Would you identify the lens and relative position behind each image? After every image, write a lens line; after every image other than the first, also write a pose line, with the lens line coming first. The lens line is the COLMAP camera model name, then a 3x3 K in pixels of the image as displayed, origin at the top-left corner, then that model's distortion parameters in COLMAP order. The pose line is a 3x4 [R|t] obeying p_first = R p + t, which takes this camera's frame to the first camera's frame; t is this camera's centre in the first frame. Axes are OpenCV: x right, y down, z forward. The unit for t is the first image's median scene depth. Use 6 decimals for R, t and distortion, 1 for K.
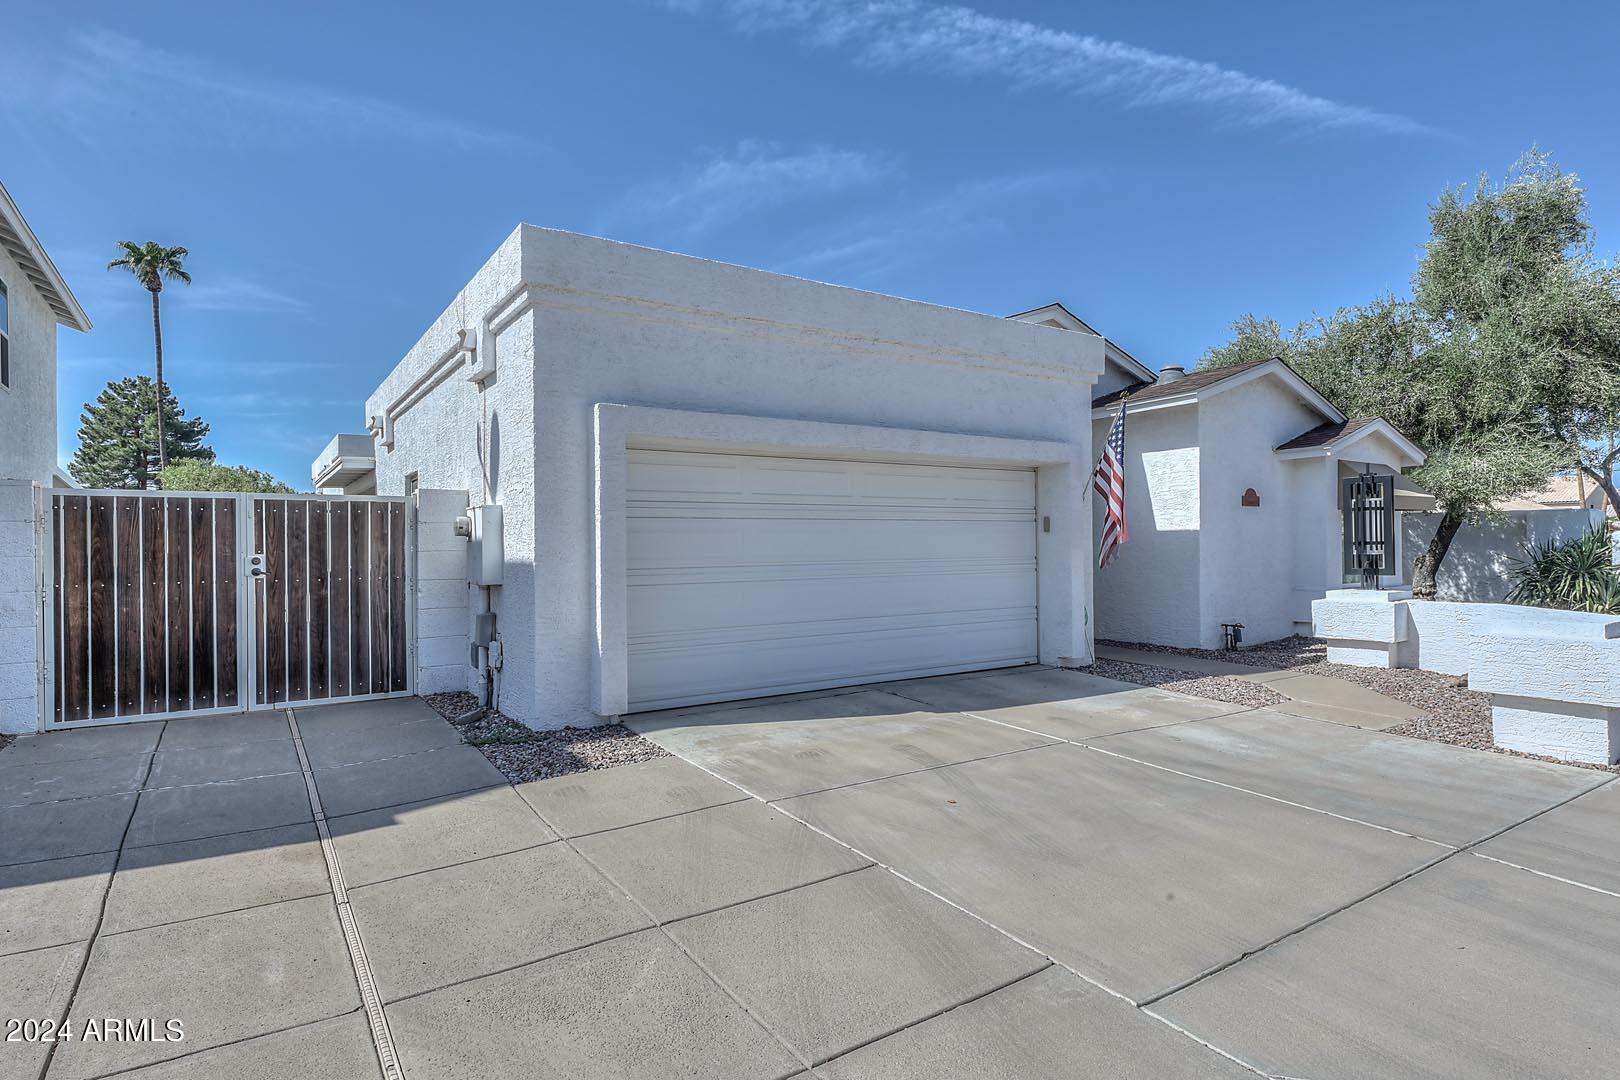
lens RADIAL K [[840.1, 0, 797.1], [0, 840.1, 542.8], [0, 0, 1]] dist [0.002002, -0.001945]
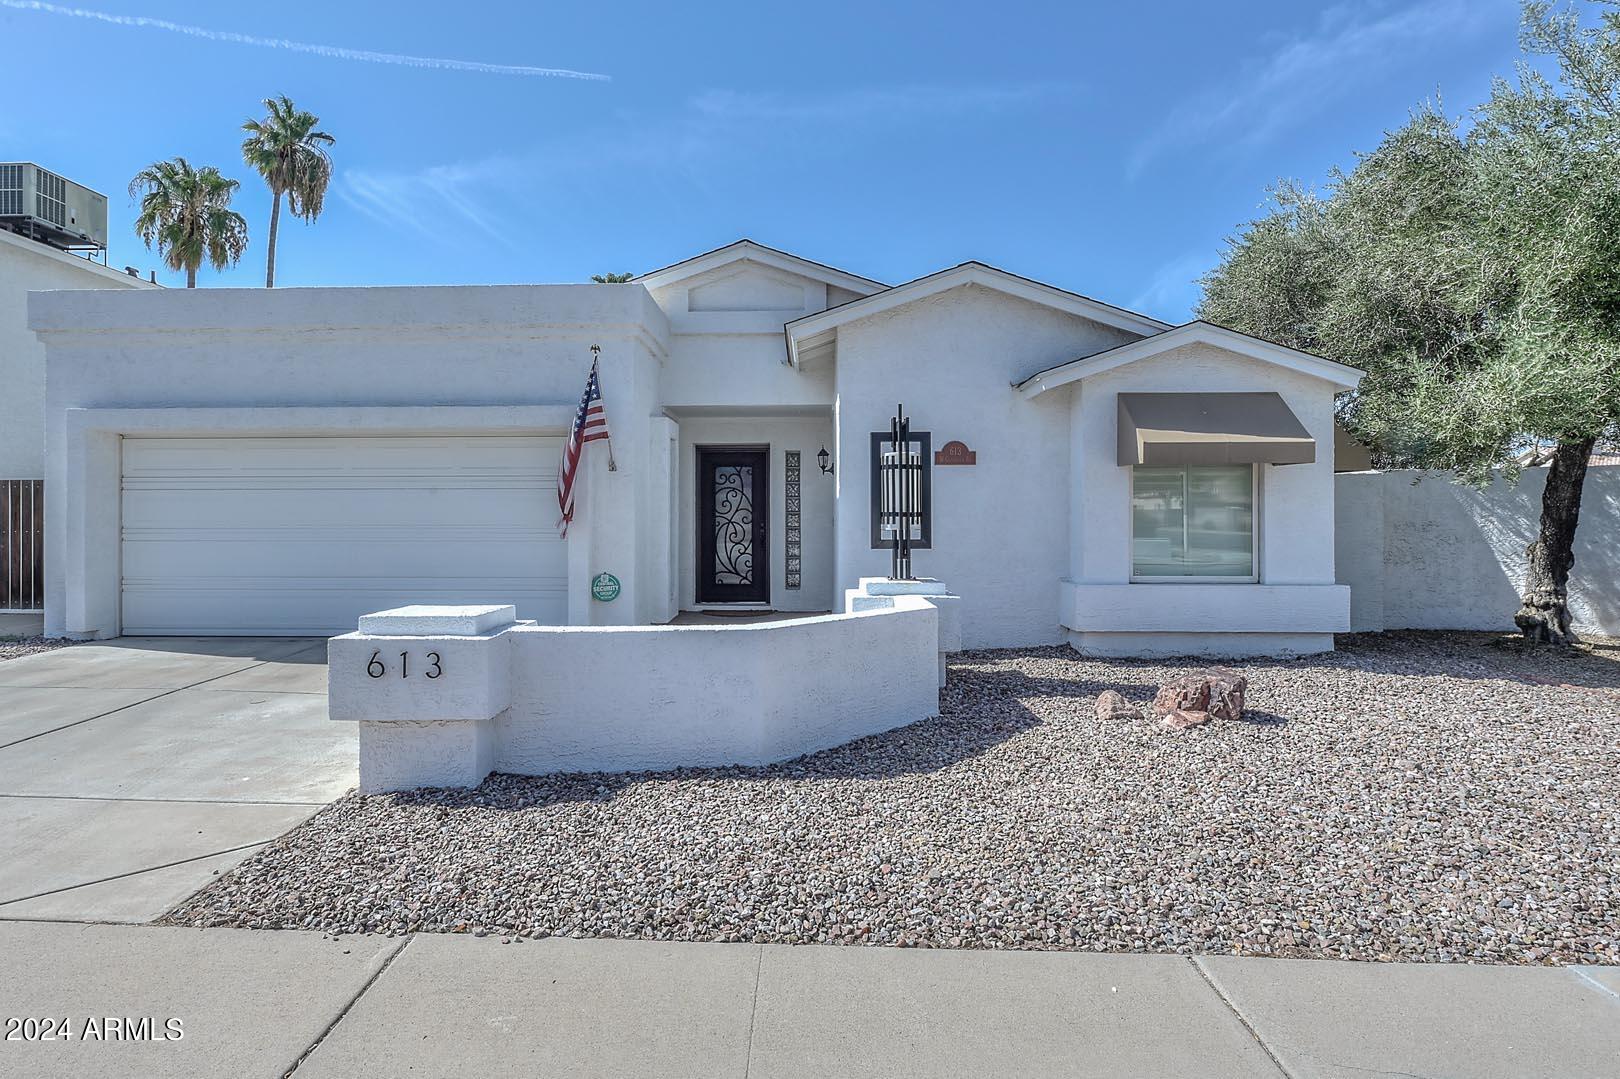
lens RADIAL K [[879.2, 0, 761.8], [0, 879.2, 520.4], [0, 0, 1]] dist [-0.006785, -0.008942]
pose [[0.812051, 0.013006, -0.583441, 1.036919], [-0.006215, 0.999888, 0.013639, -0.004723], [0.583553, -0.007449, 0.812041, 0.320611]]
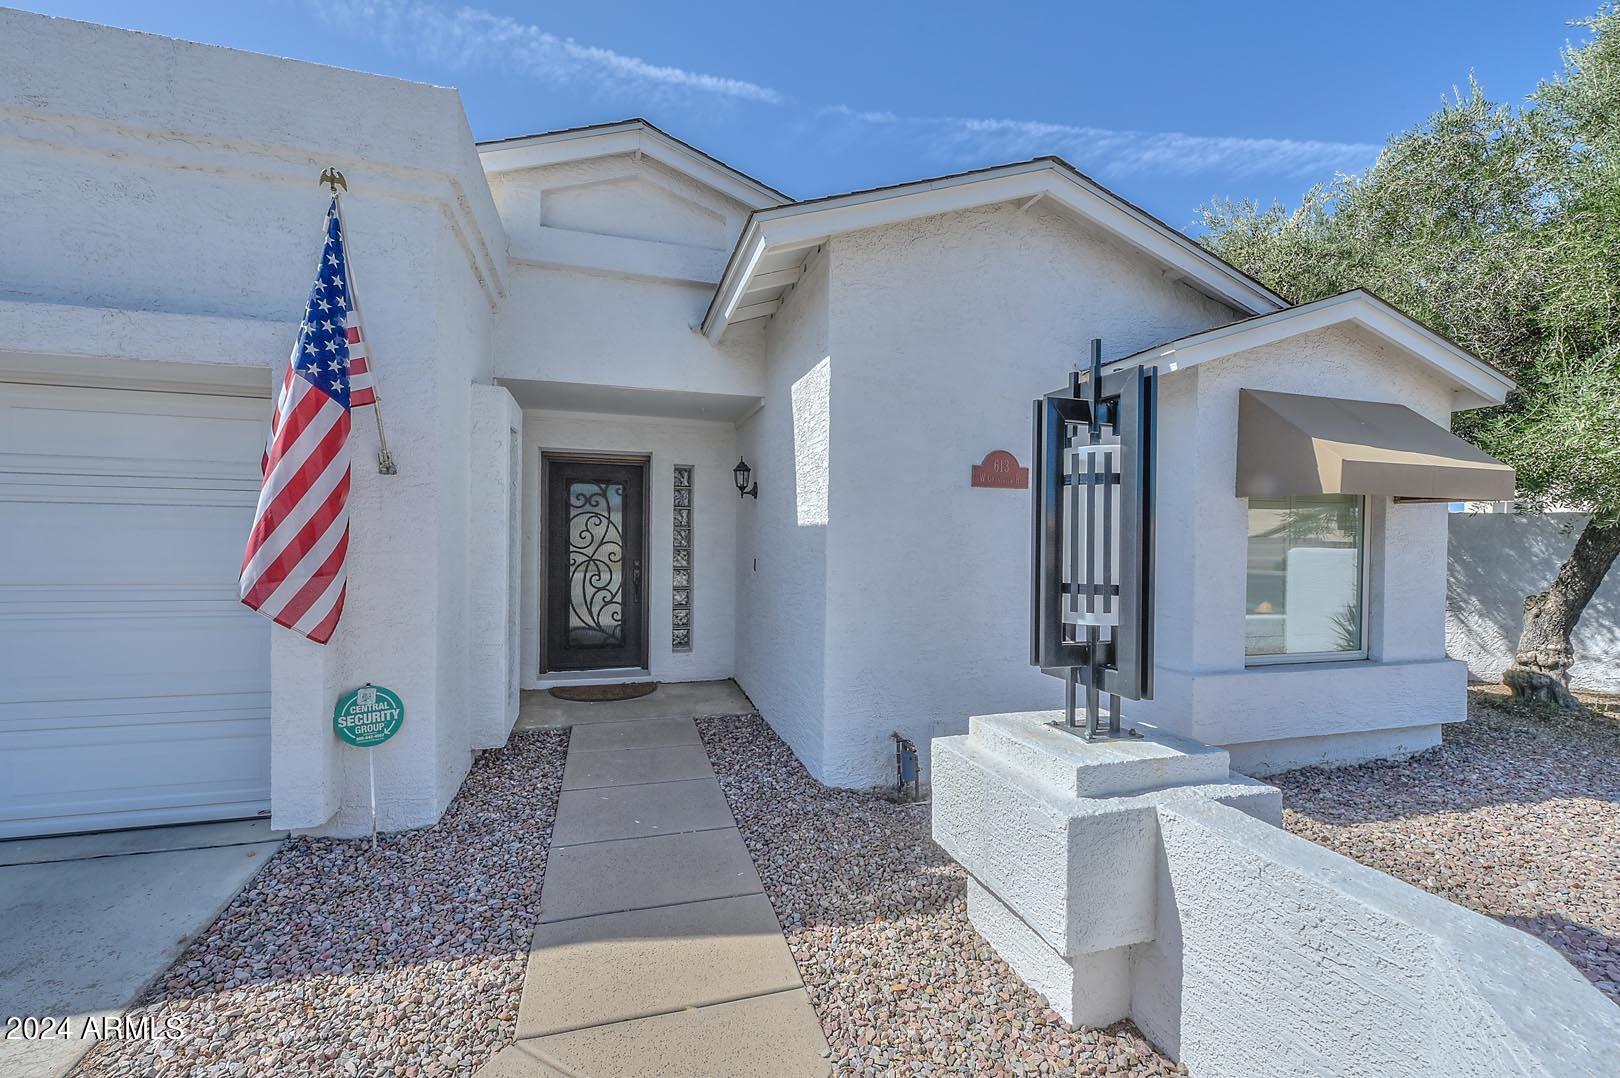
lens RADIAL K [[671.2, 0, 800.1], [0, 671.2, 547.5], [0, 0, 1]] dist [0.001994, -0.000619]
pose [[0.958648, 0.028301, -0.283185, 0.653469], [-0.022955, 0.999490, 0.022179, -0.018760], [0.283668, -0.014761, 0.958809, 0.727761]]
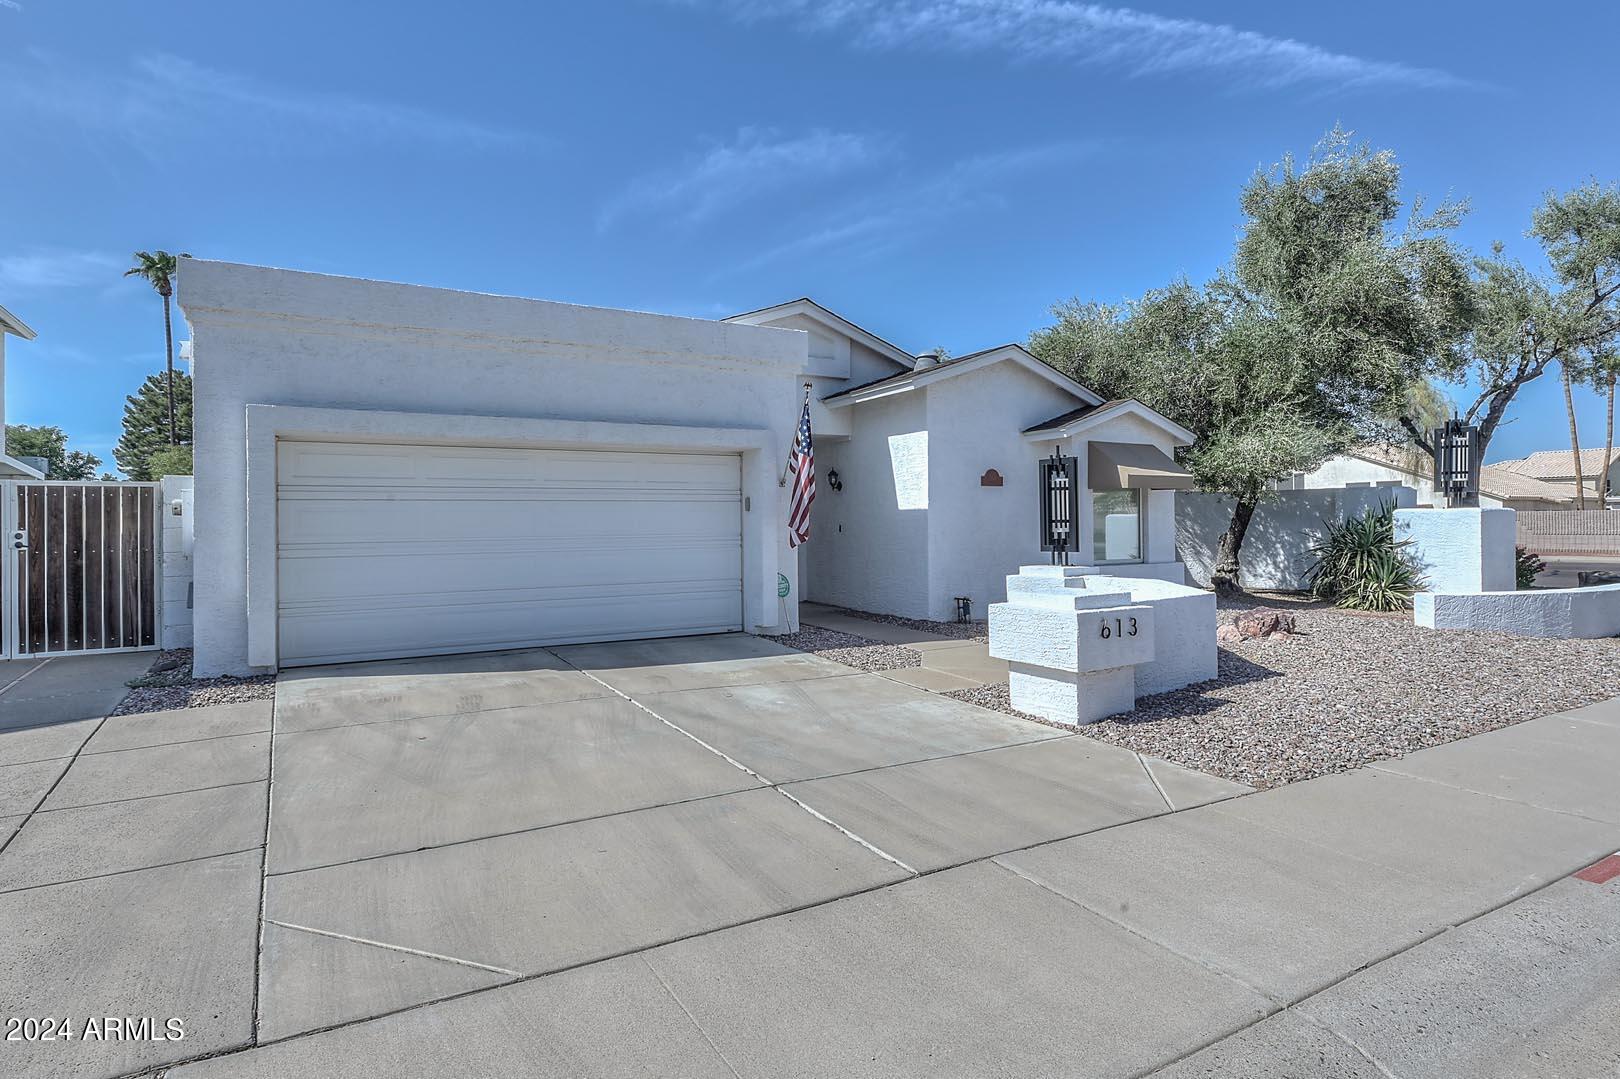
lens RADIAL K [[814.6, 0, 714.0], [0, 814.6, 529.2], [0, 0, 1]] dist [0.000110, -0.000734]
pose [[0.995373, 0.001293, -0.096080, 0.352996], [-0.000150, 0.999929, 0.011900, -0.002216], [0.096089, -0.011830, 0.995302, -0.058996]]
